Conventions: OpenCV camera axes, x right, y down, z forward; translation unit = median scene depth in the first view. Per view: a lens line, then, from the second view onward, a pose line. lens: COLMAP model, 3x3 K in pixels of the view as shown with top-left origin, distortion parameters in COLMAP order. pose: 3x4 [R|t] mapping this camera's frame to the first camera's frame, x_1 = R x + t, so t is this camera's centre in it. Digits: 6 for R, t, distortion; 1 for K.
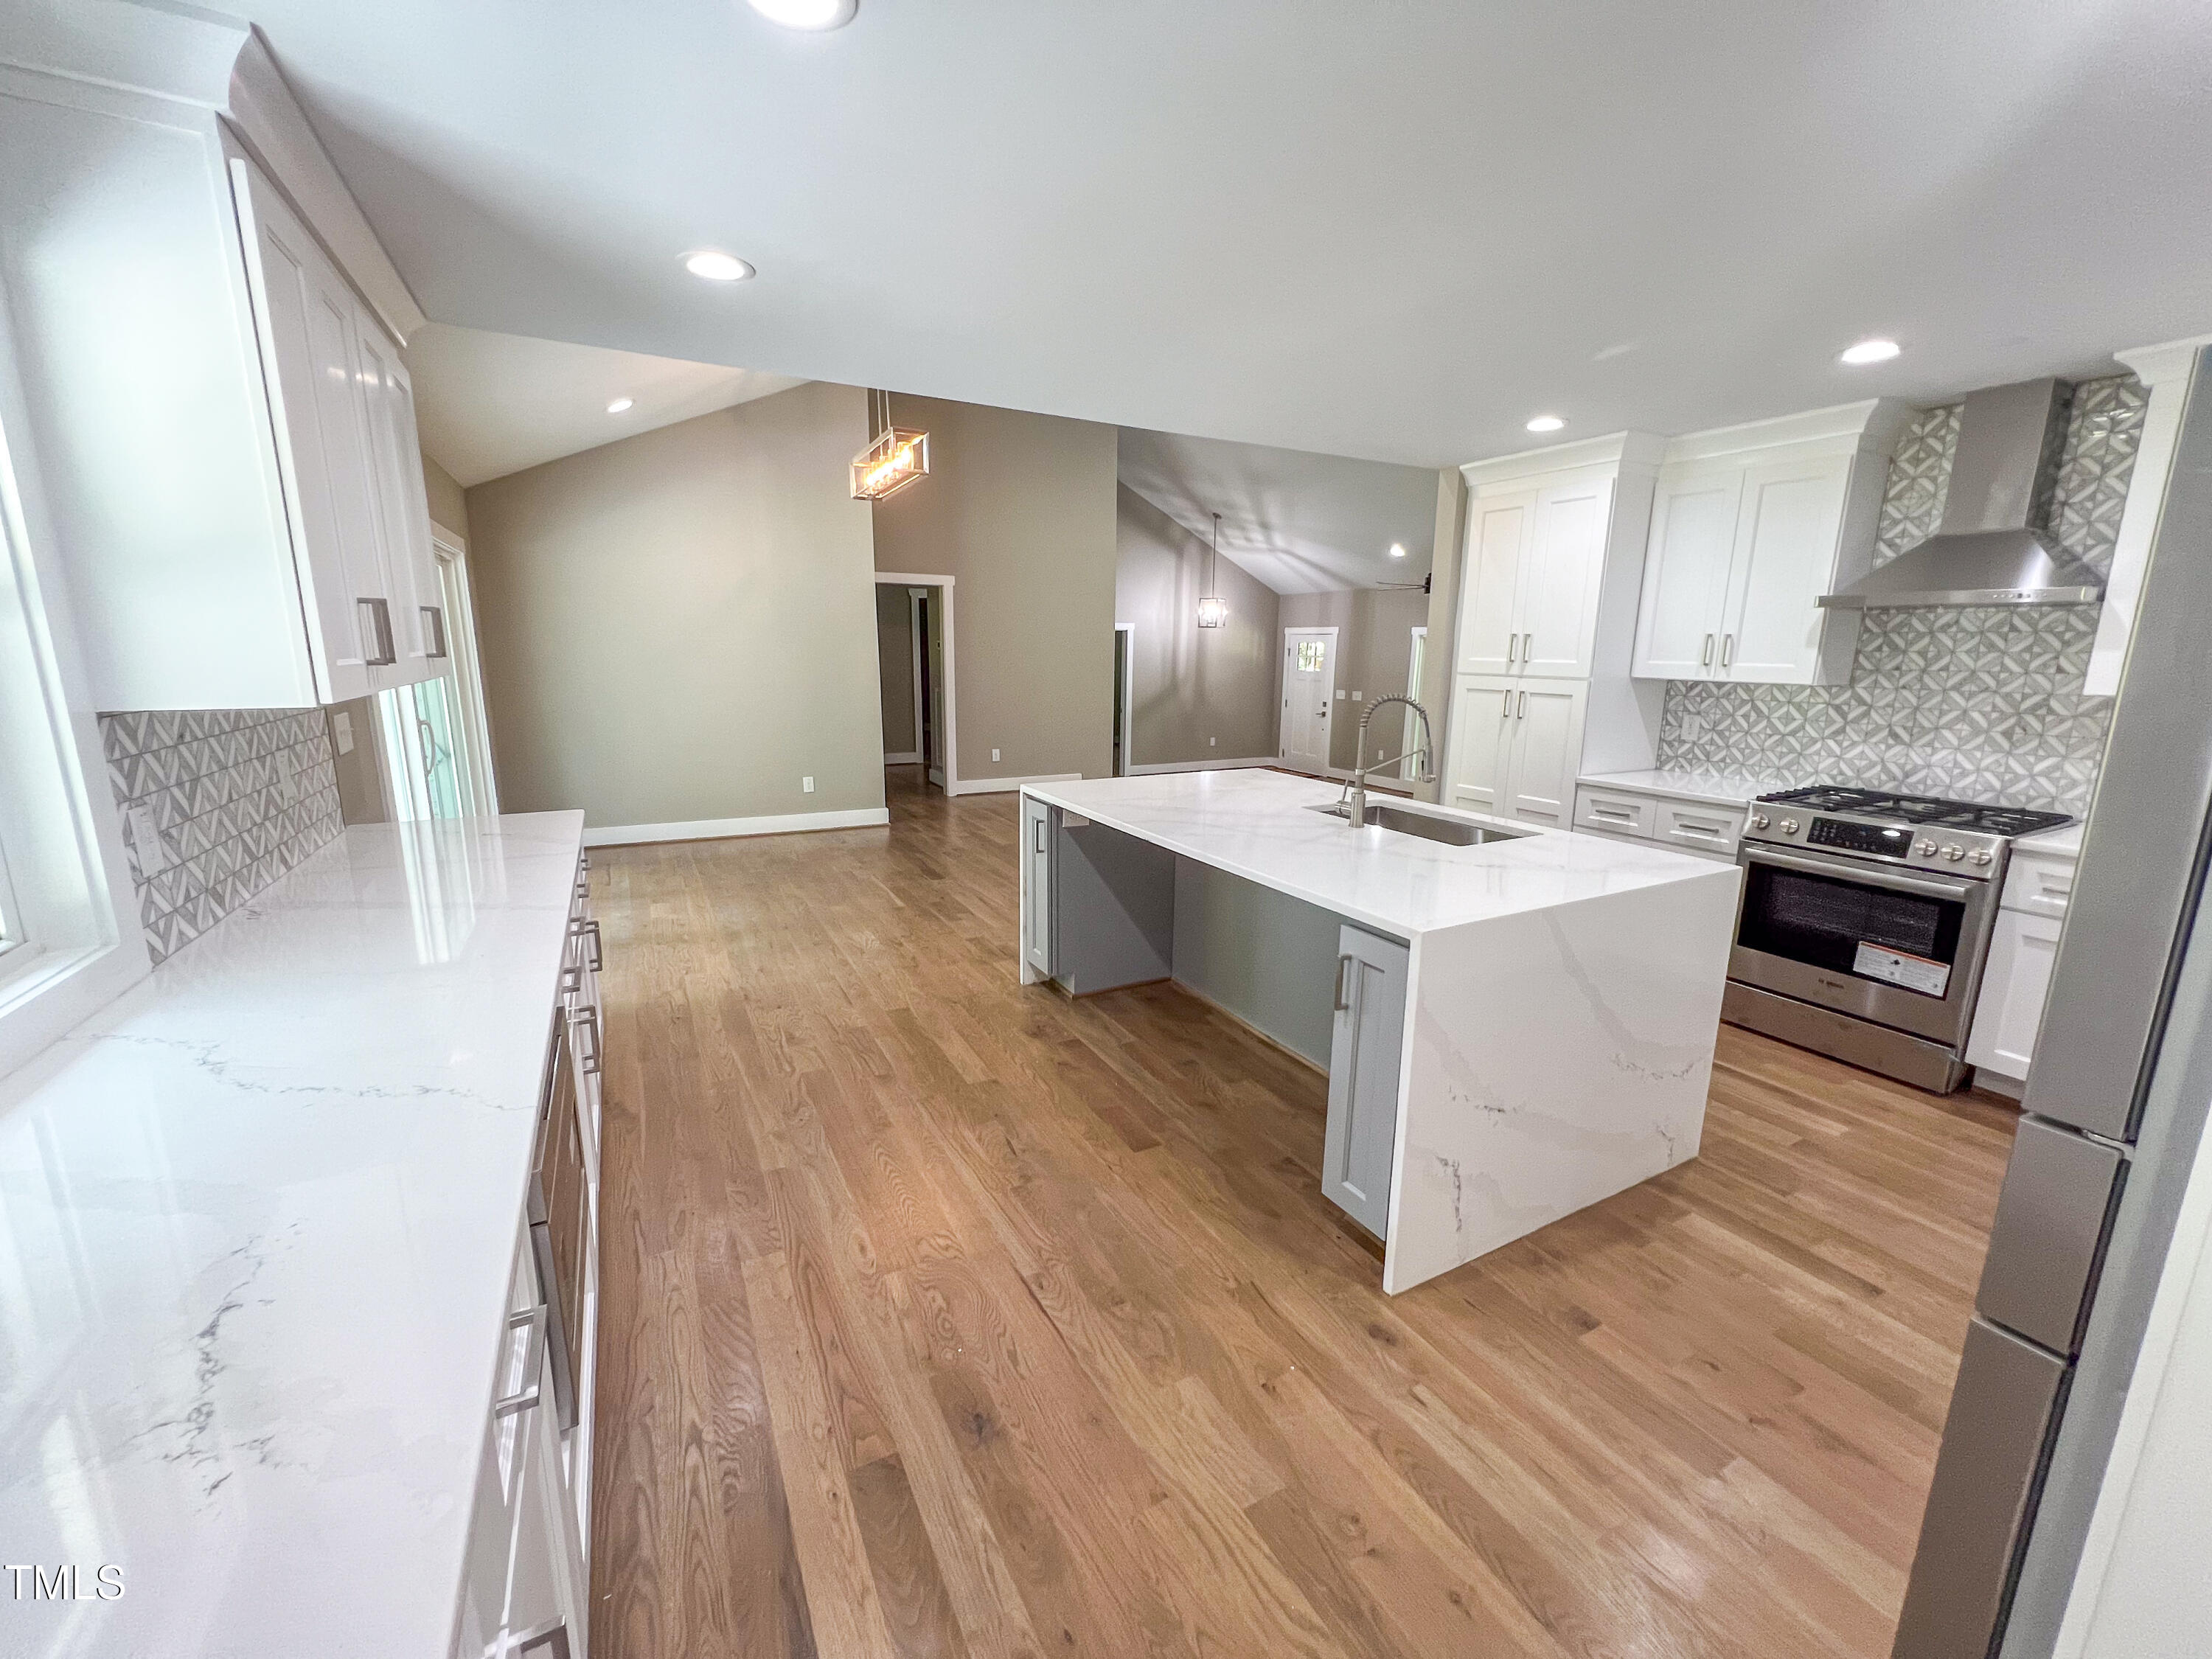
lens RADIAL K [[888.2, 0, 1106.0], [0, 888.2, 829.5], [0, 0, 1]] dist [-0.009365, -0.000135]
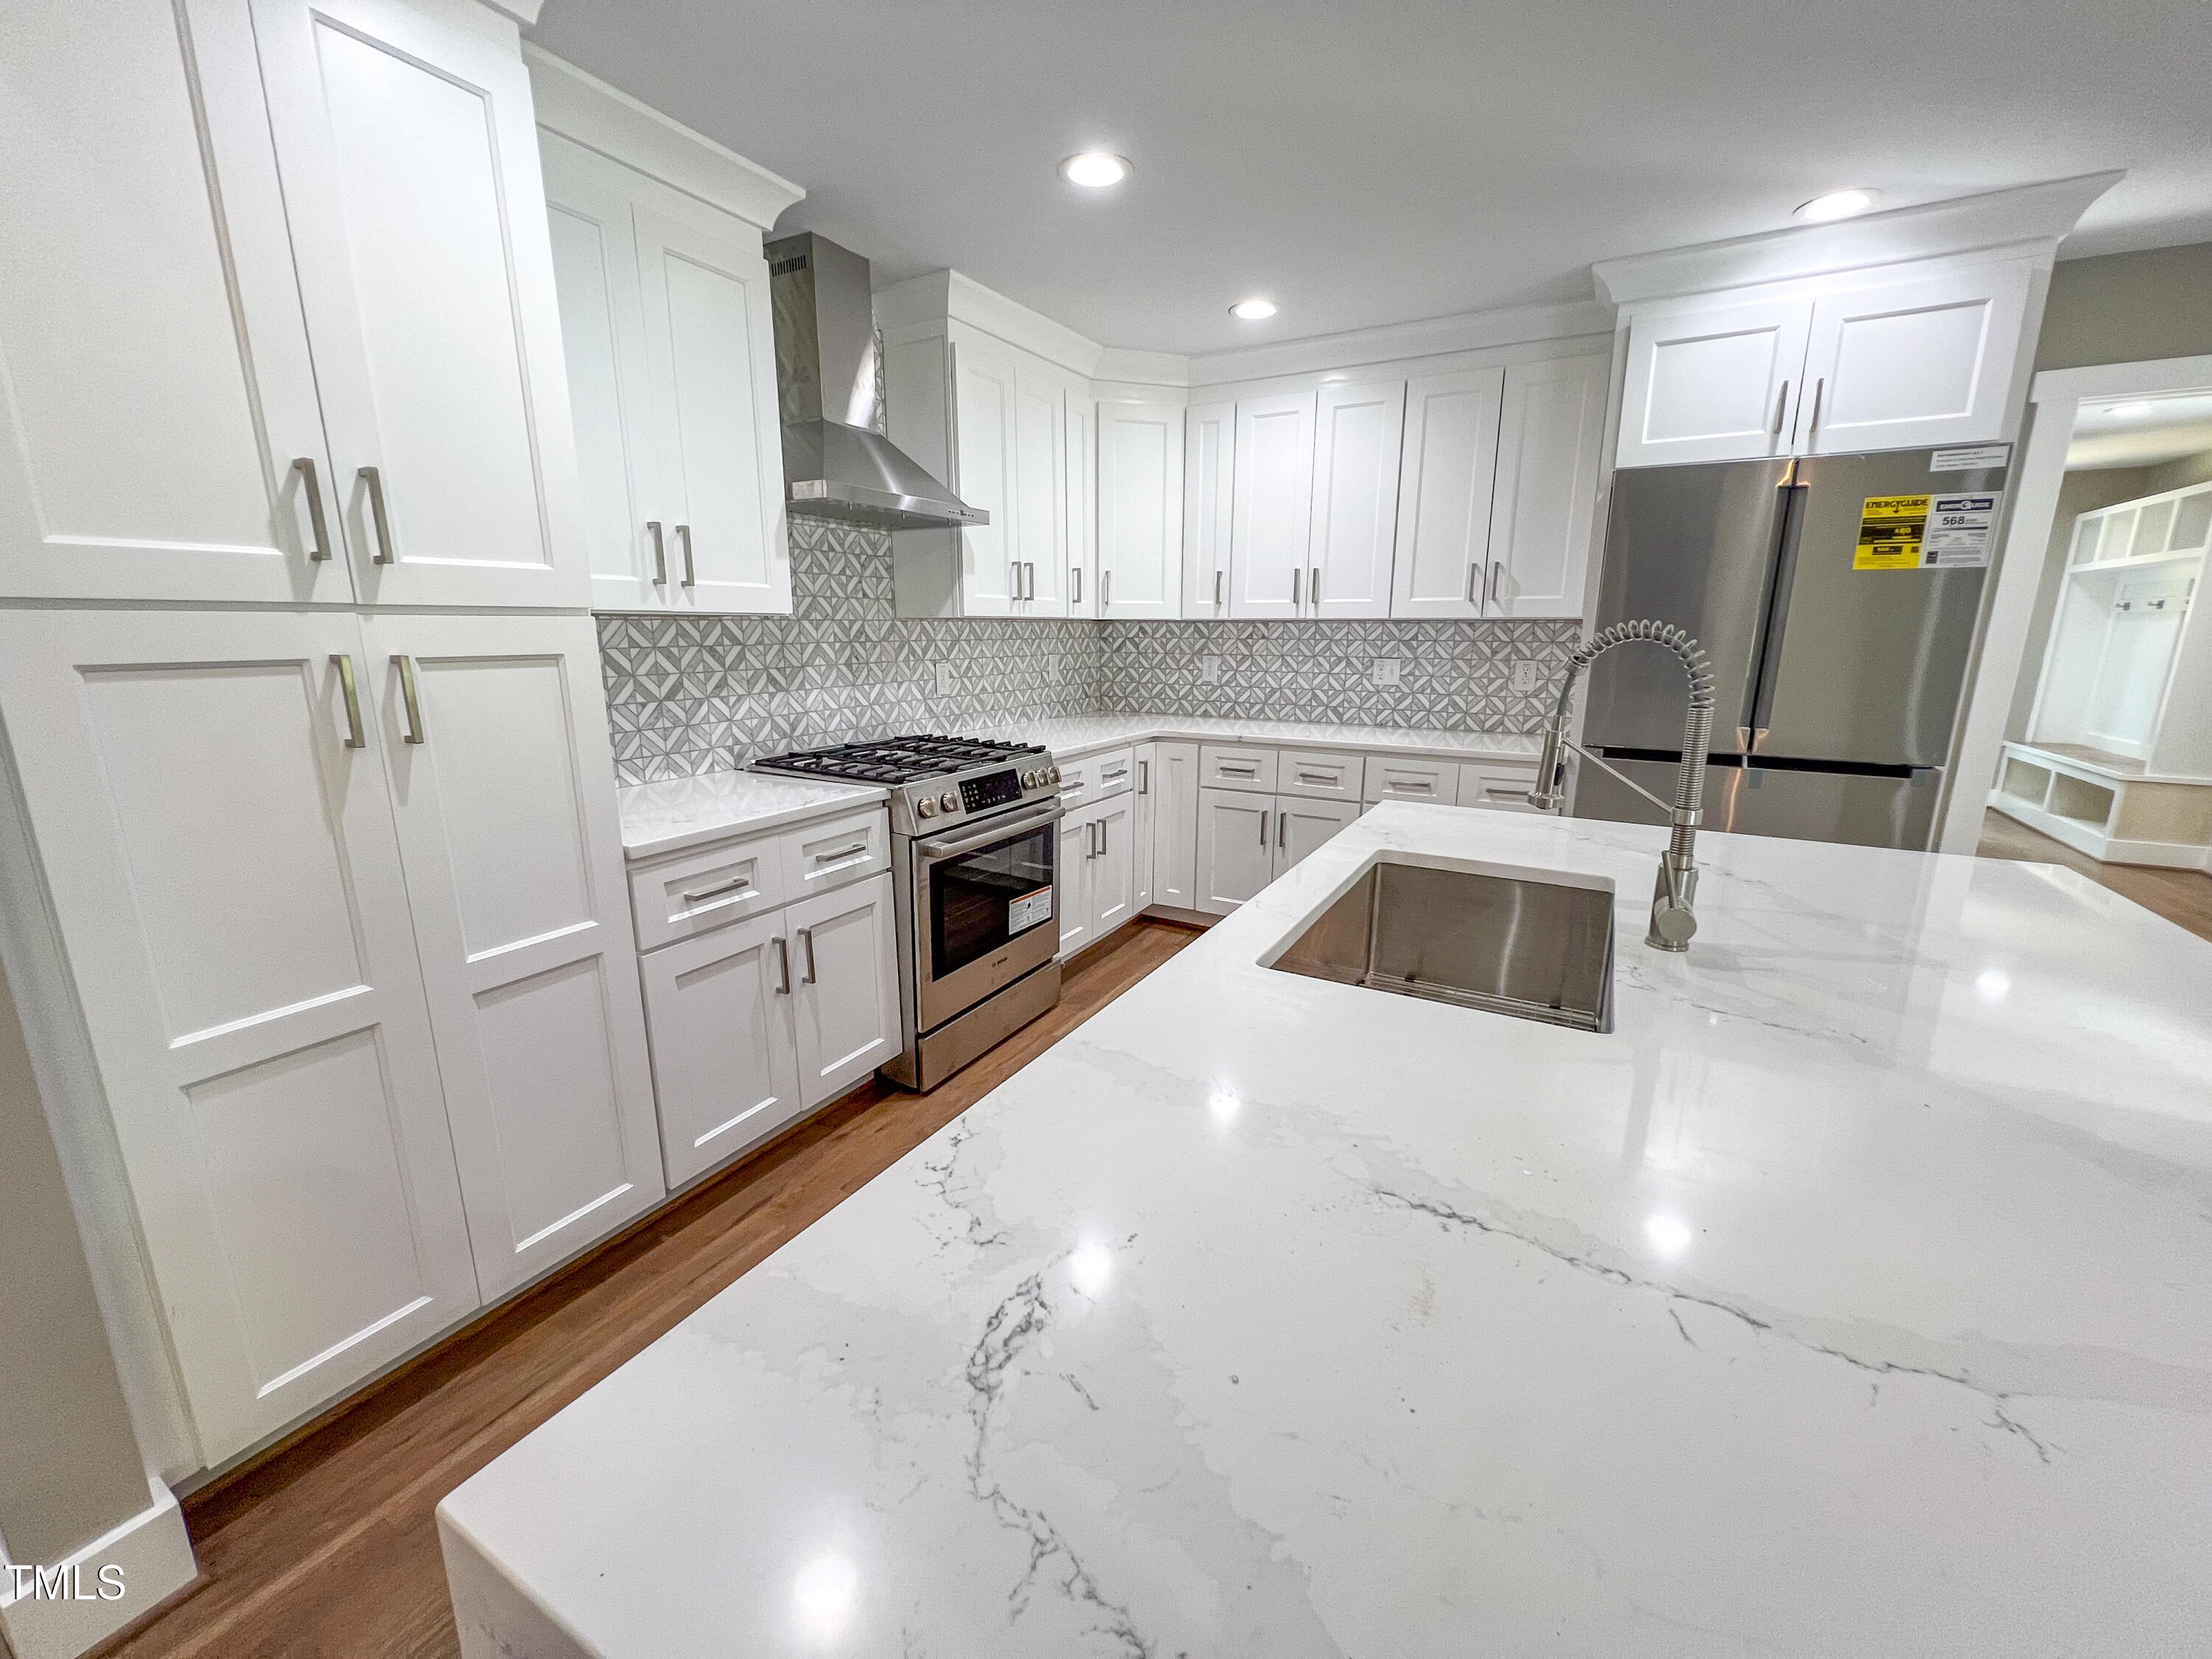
lens RADIAL K [[898.4, 0, 1106.0], [0, 898.4, 829.5], [0, 0, 1]] dist [0.000931, 0.000781]
pose [[-0.536591, -0.197471, 0.820412, 0.065932], [0.164375, 0.929149, 0.331153, -0.194931], [-0.827678, 0.312548, -0.466114, 1.147605]]
